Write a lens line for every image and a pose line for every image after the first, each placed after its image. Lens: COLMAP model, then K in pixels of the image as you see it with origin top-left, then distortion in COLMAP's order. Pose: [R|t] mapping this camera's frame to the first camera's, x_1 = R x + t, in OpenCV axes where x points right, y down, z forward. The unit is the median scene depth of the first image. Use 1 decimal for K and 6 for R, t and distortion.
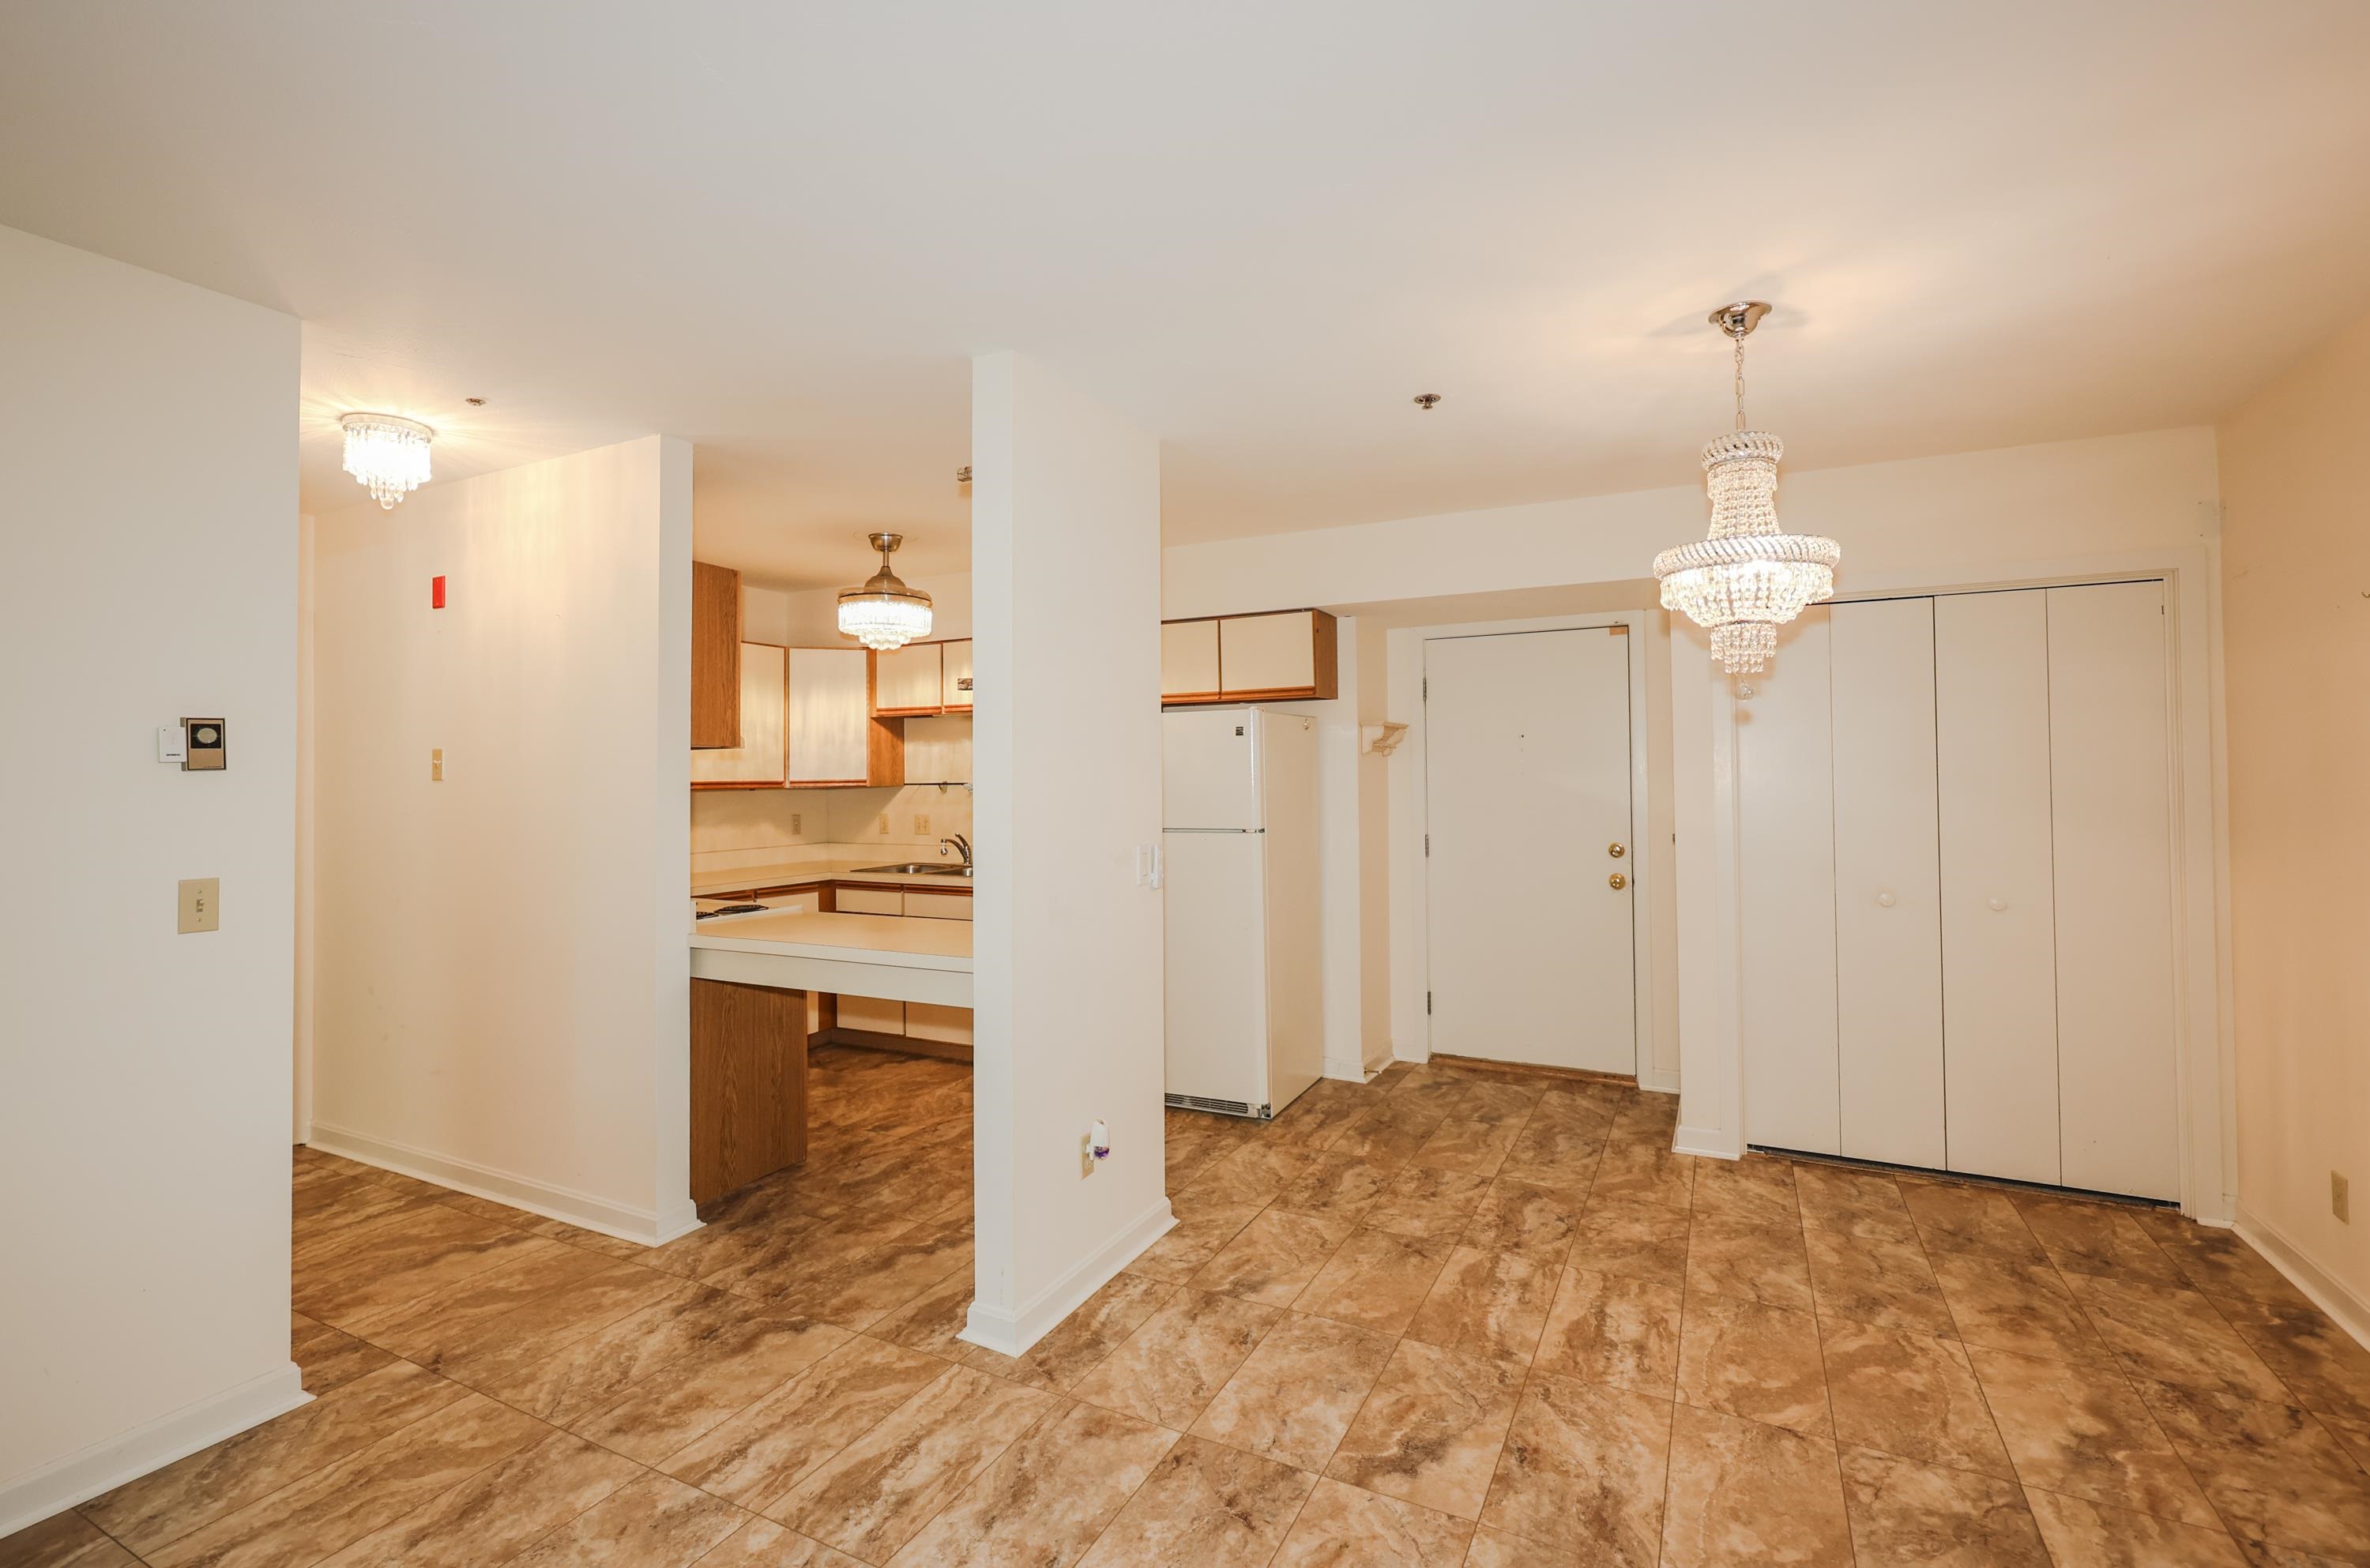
lens RADIAL K [[1007.6, 0, 1188.0], [0, 1007.6, 780.1], [0, 0, 1]] dist [0.000946, -0.000091]
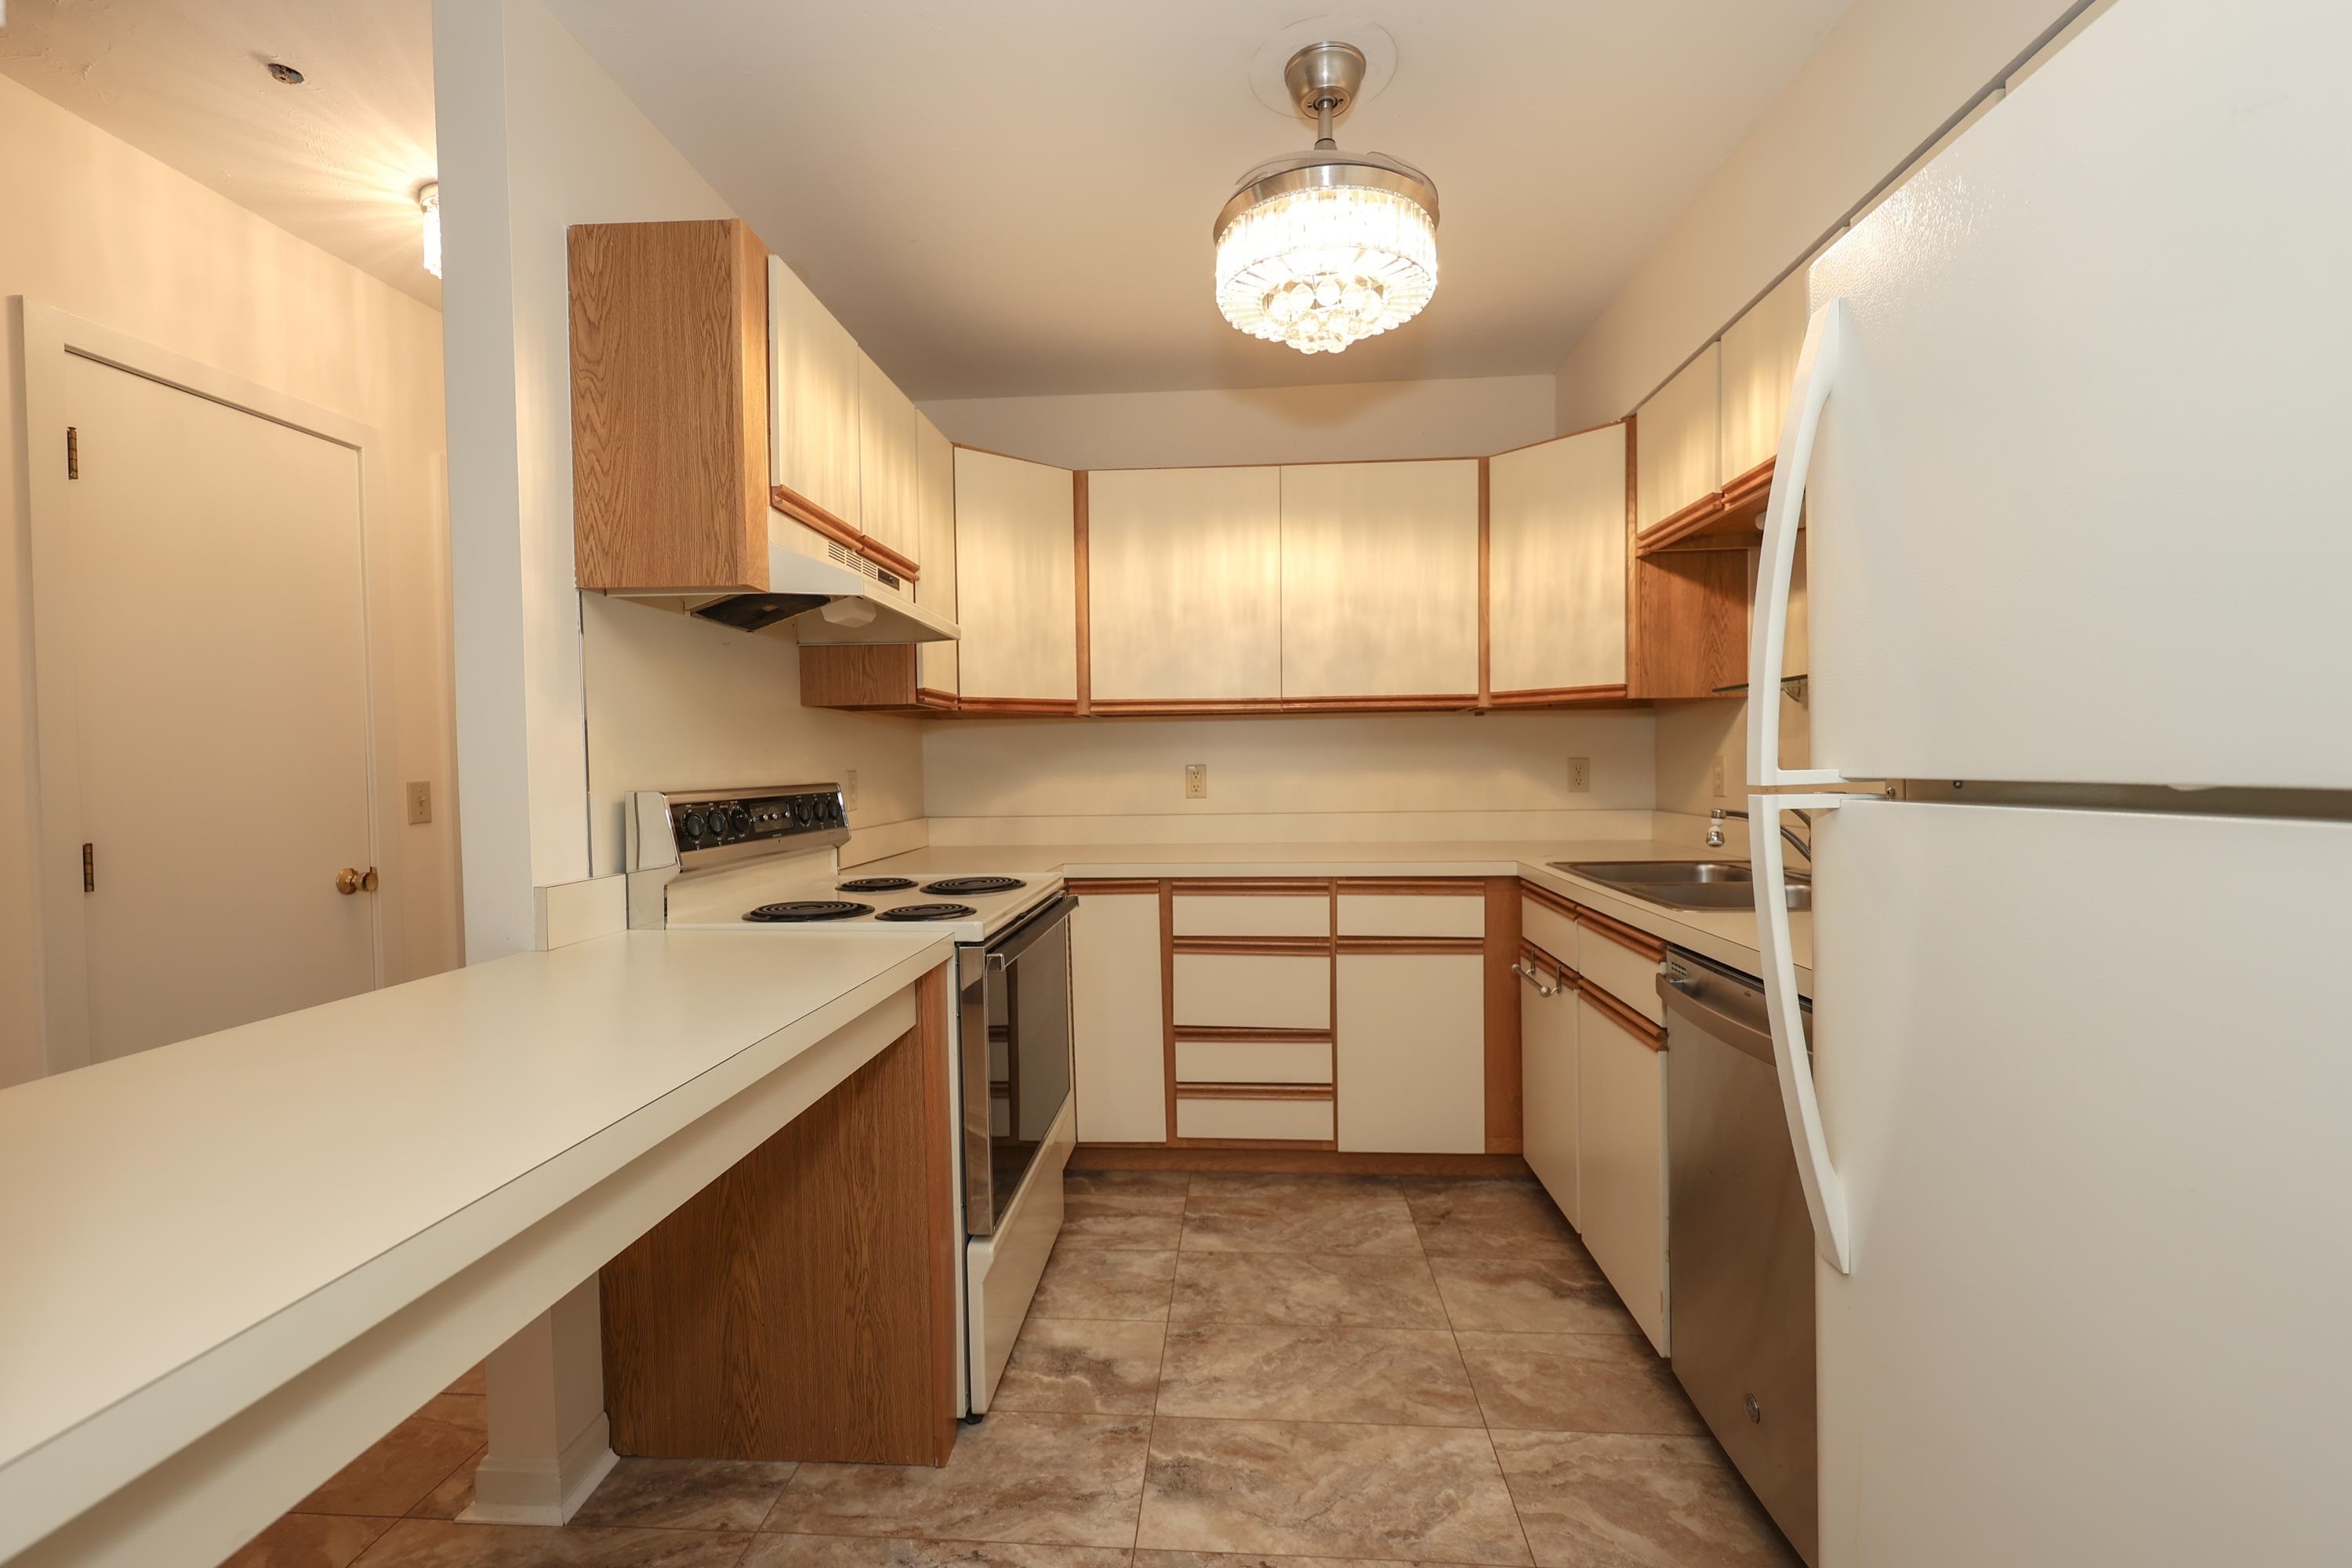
lens RADIAL K [[1000.0, 0, 1174.0], [0, 1000.0, 776.2], [0, 0, 1]] dist [0.000946, -0.000091]
pose [[0.387944, 0.020111, -0.921463, 0.053626], [0.009664, 0.999618, 0.025885, 0.031321], [0.921632, -0.018947, 0.387602, 0.616421]]
